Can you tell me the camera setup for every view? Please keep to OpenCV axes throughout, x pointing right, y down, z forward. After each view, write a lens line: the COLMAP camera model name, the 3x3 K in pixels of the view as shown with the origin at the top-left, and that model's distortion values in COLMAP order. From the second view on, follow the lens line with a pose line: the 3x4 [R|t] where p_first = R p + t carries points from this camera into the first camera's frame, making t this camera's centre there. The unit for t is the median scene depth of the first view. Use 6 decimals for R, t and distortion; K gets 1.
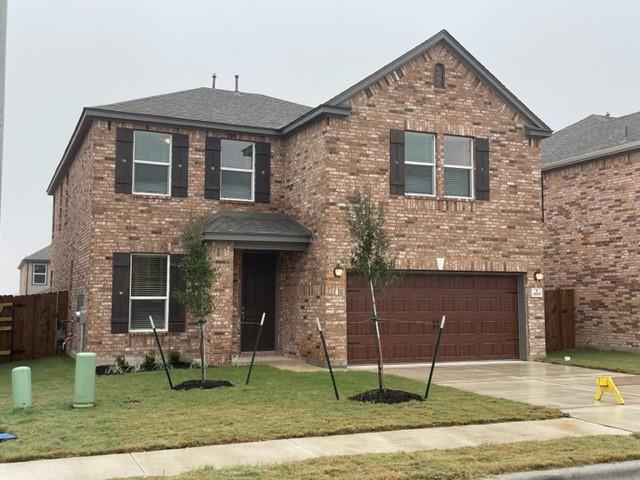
lens RADIAL K [[734.8, 0, 319.6], [0, 734.8, 237.0], [0, 0, 1]] dist [0.078613, 0.000000]
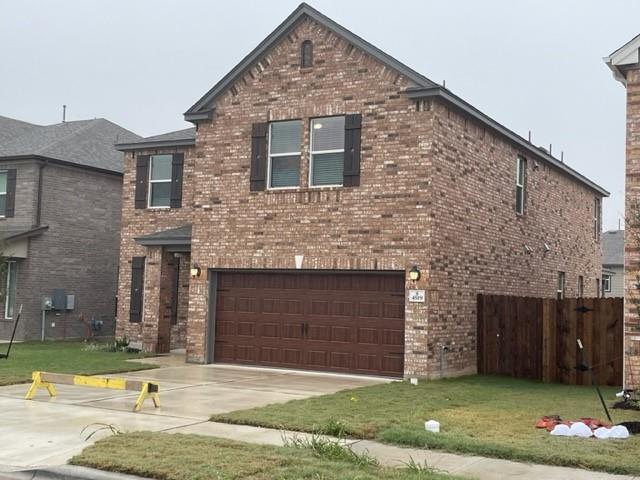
lens RADIAL K [[818.8, 0, 323.0], [0, 818.8, 239.9], [0, 0, 1]] dist [0.091055, 0.000000]
pose [[0.598578, -0.038097, -0.800158, 0.980779], [0.037450, 0.999107, -0.019554, 0.029852], [0.800189, -0.018262, 0.599470, 0.412510]]
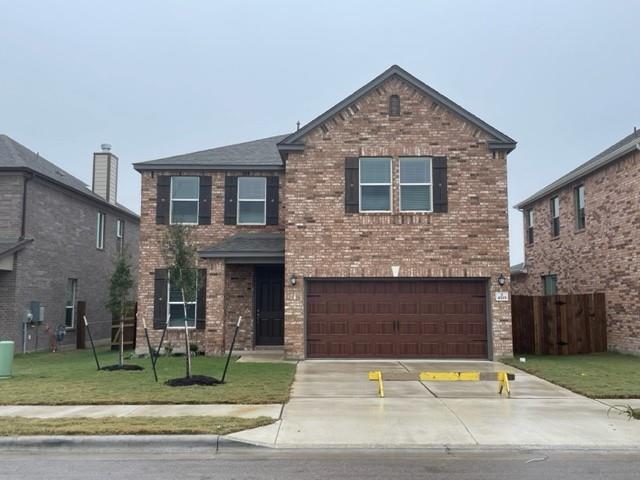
lens RADIAL K [[635.8, 0, 322.2], [0, 635.8, 238.8], [0, 0, 1]] dist [0.069797, 0.000000]
pose [[0.911723, -0.044691, -0.408368, 0.456531], [0.037047, 0.998959, -0.026613, 0.008241], [0.409132, 0.009135, 0.912430, 0.062631]]
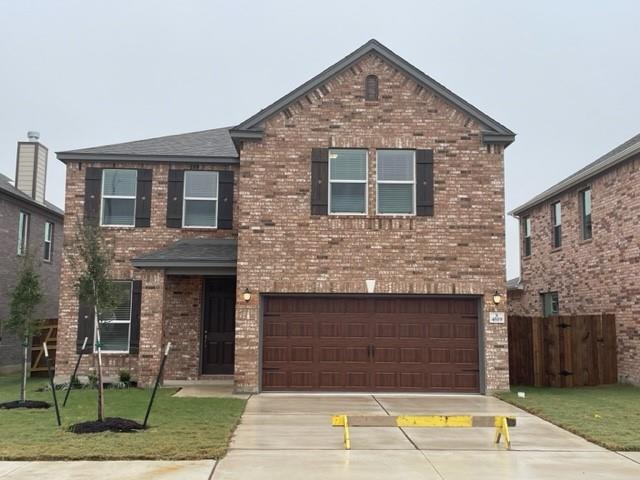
lens RADIAL K [[703.3, 0, 323.9], [0, 703.3, 236.7], [0, 0, 1]] dist [0.072295, 0.000000]
pose [[0.928161, -0.039119, -0.370116, 0.437312], [0.025060, 0.998773, -0.042719, 0.010012], [0.371333, 0.030375, 0.928003, 0.143257]]
